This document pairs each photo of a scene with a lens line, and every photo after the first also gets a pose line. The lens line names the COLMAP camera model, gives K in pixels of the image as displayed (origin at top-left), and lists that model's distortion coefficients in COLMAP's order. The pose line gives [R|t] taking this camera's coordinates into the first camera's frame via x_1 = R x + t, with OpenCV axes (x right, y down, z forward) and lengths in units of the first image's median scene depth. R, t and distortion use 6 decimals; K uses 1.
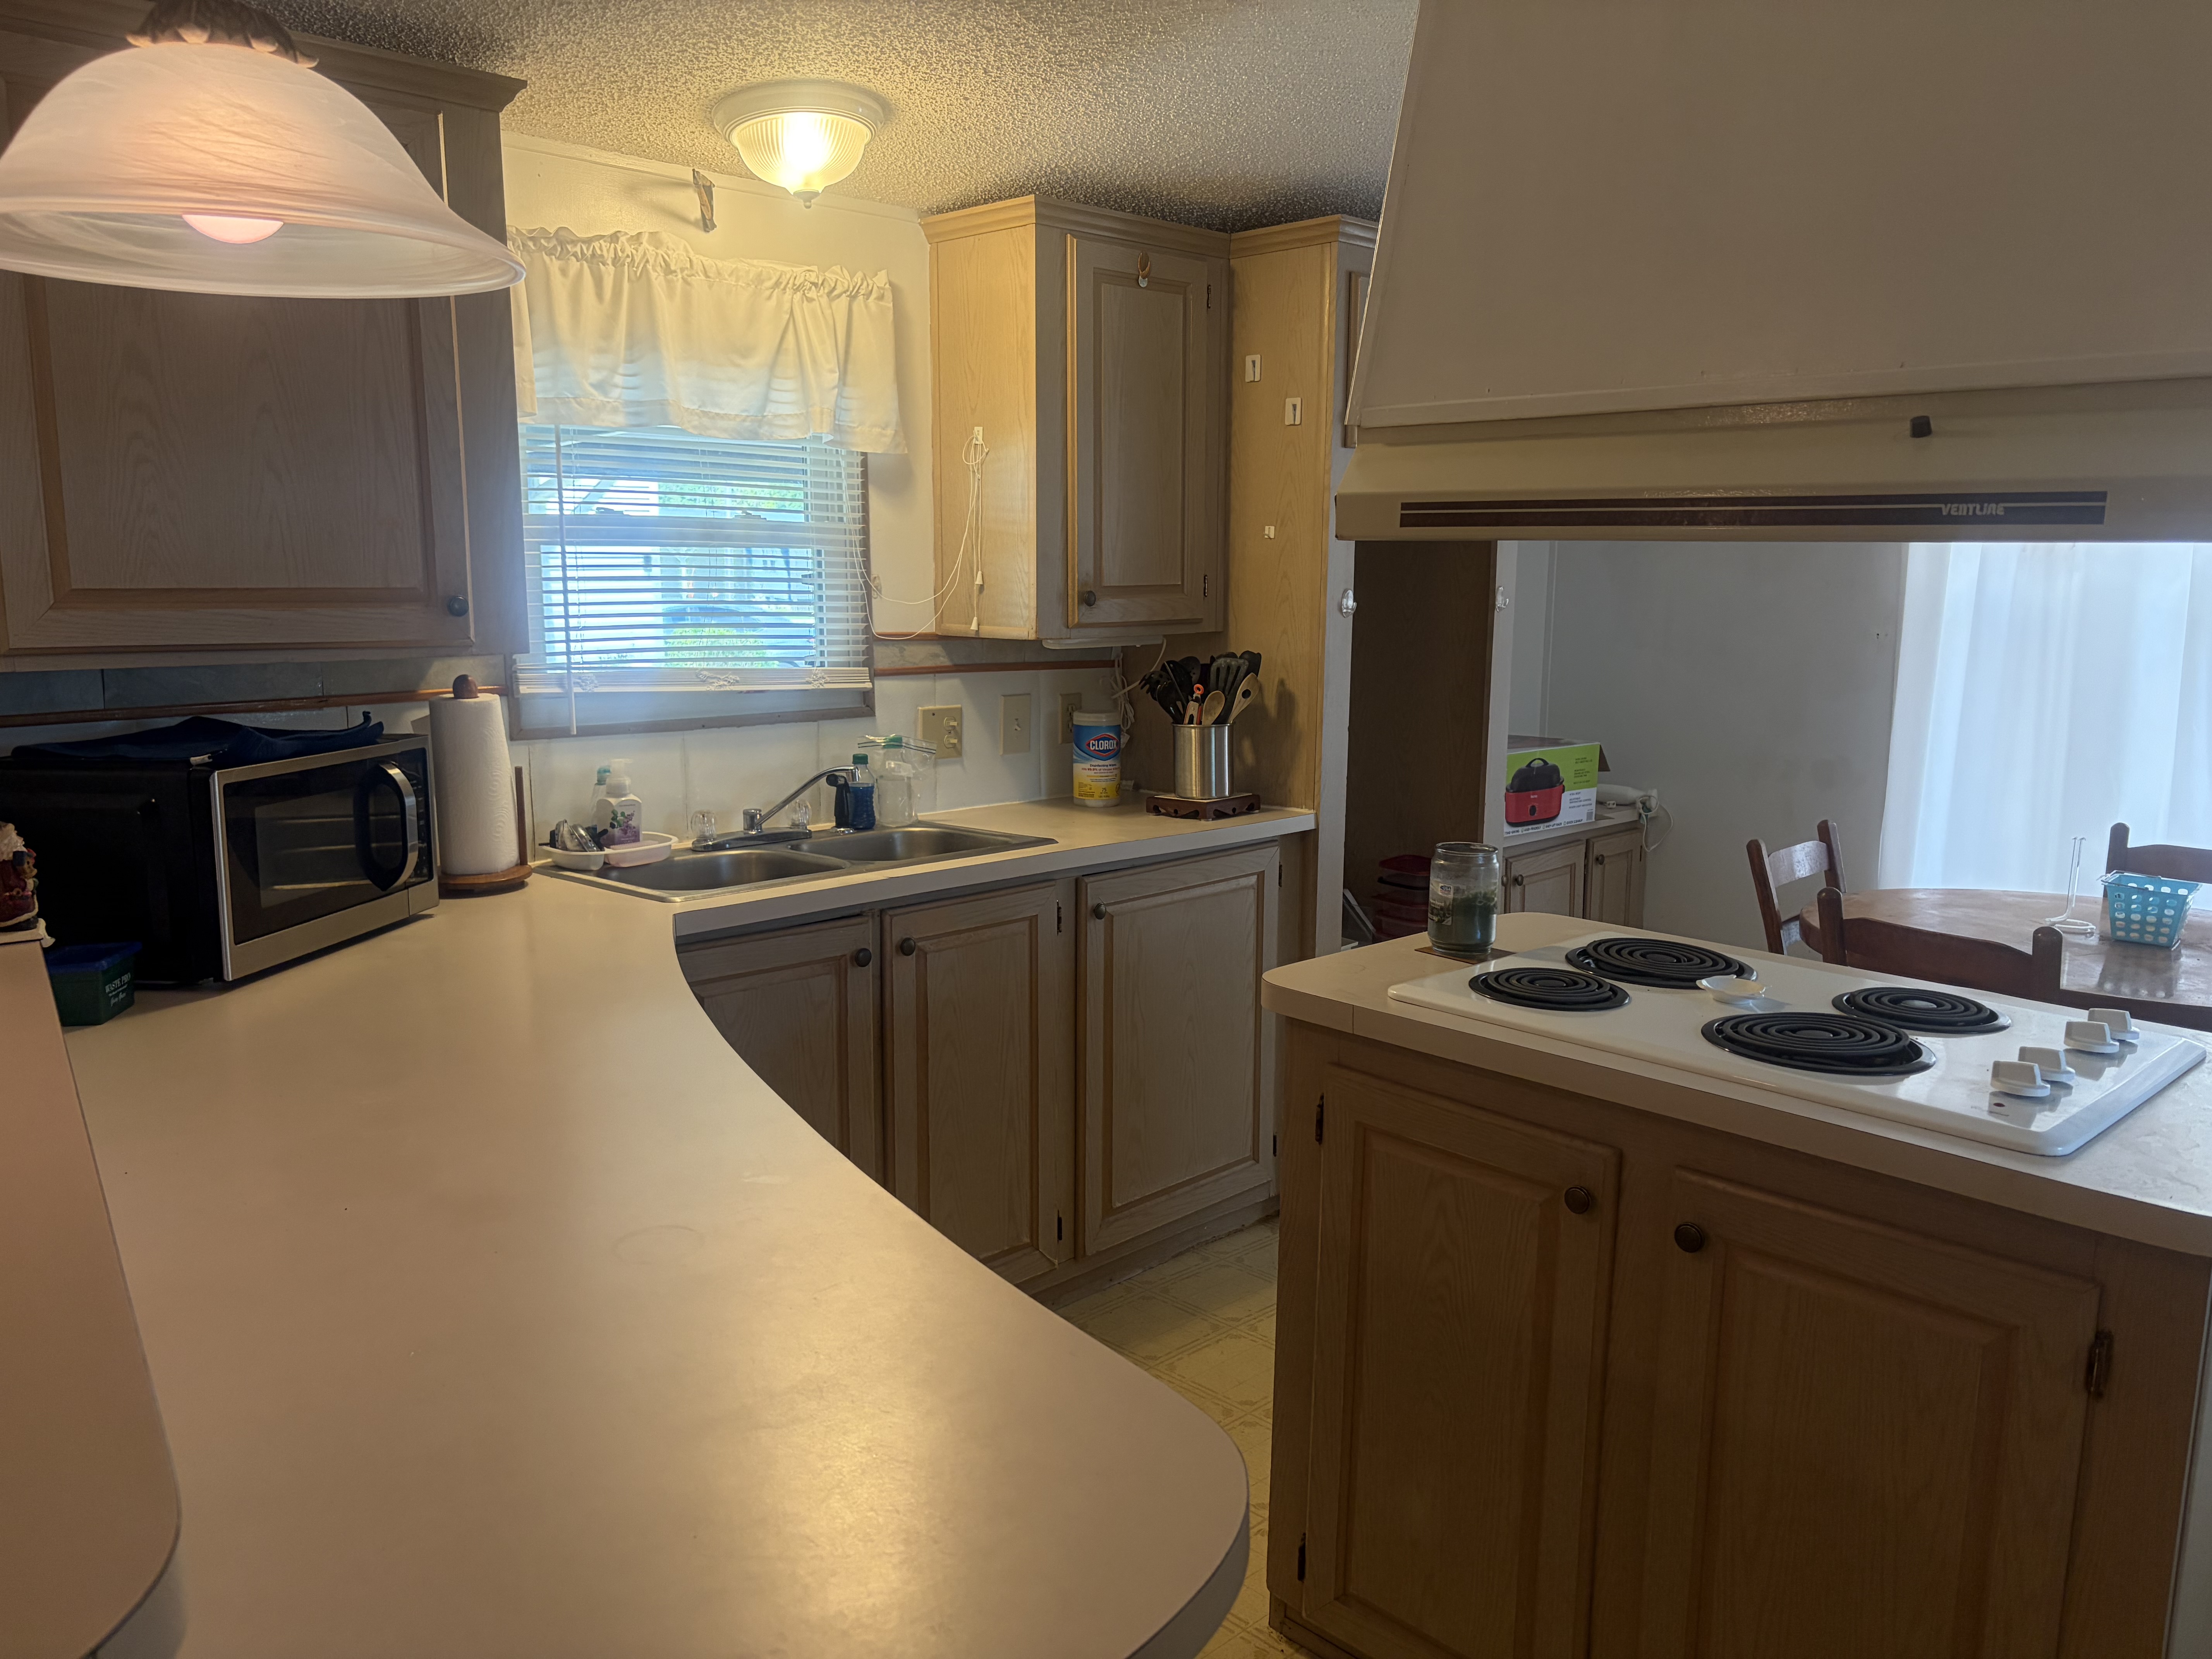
lens RADIAL K [[1655.7, 0, 1102.5], [0, 1655.7, 850.0], [0, 0, 1]] dist [0.033621, -0.037441]
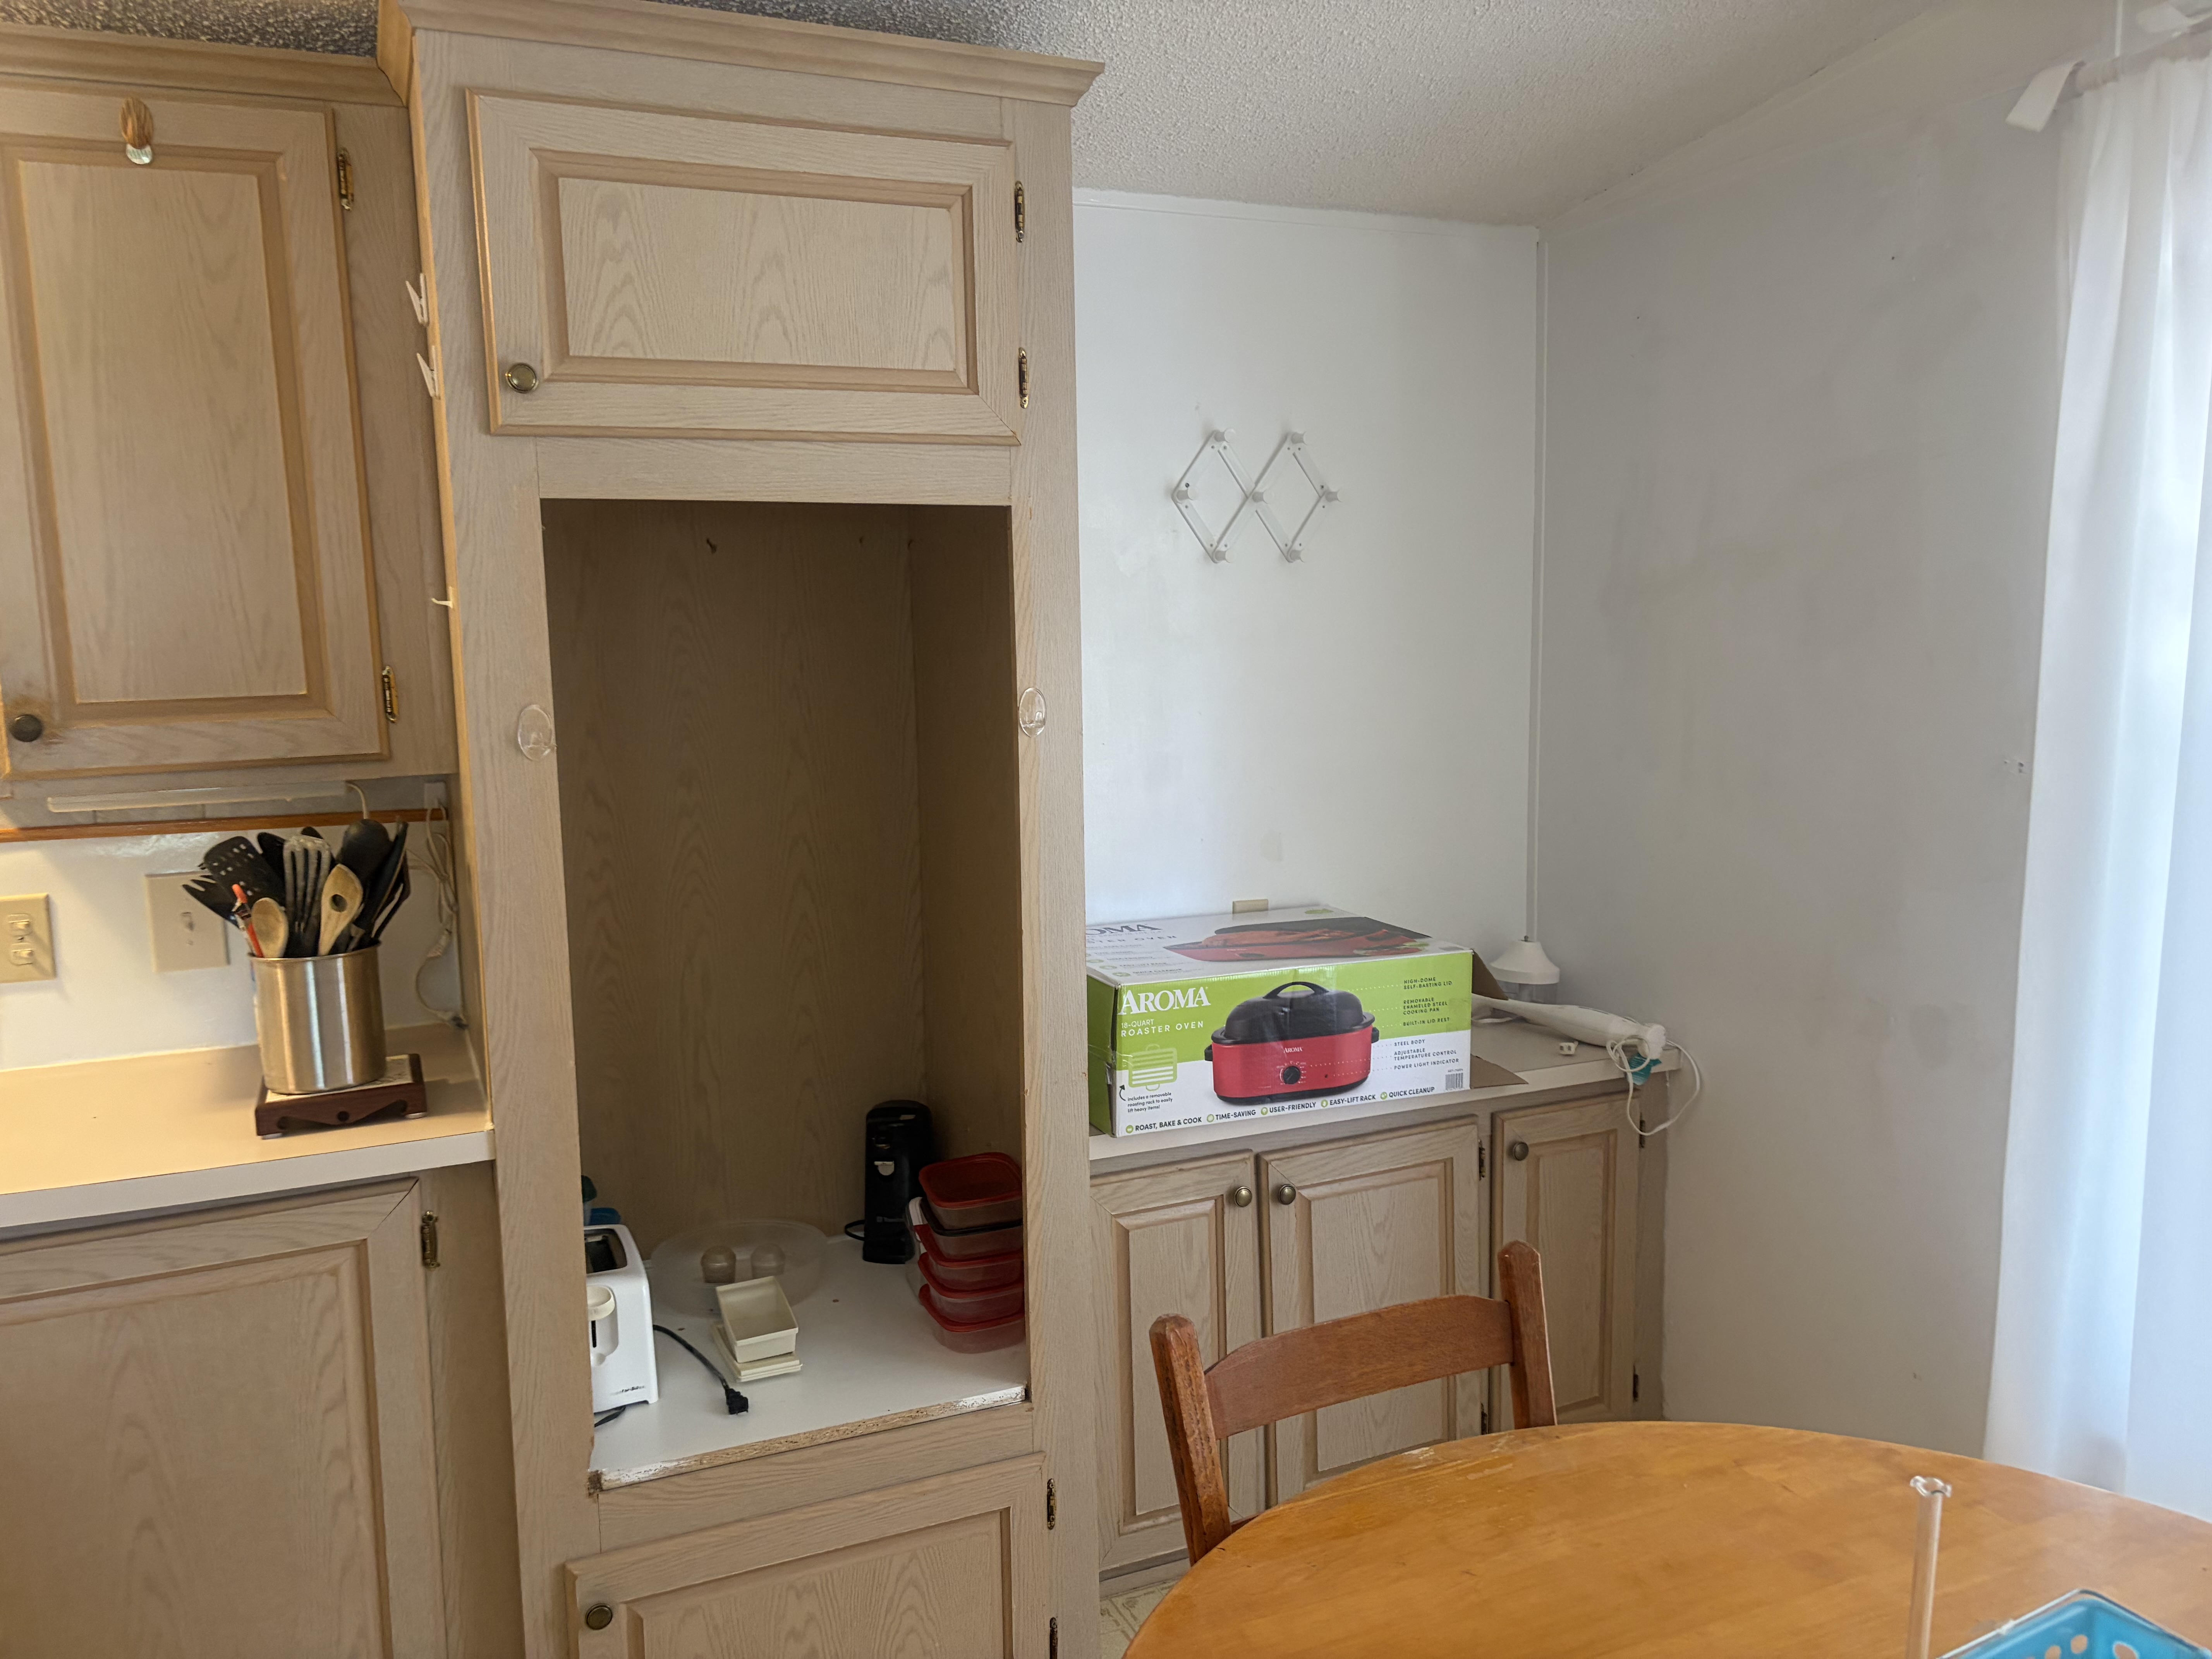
lens RADIAL K [[1655.7, 0, 1108.0], [0, 1655.7, 811.5], [0, 0, 1]] dist [0.033621, -0.037441]
pose [[0.933422, 0.022897, -0.358048, 0.396653], [-0.038365, 0.998609, -0.036155, -0.088851], [0.356722, 0.047485, 0.933003, 0.461274]]
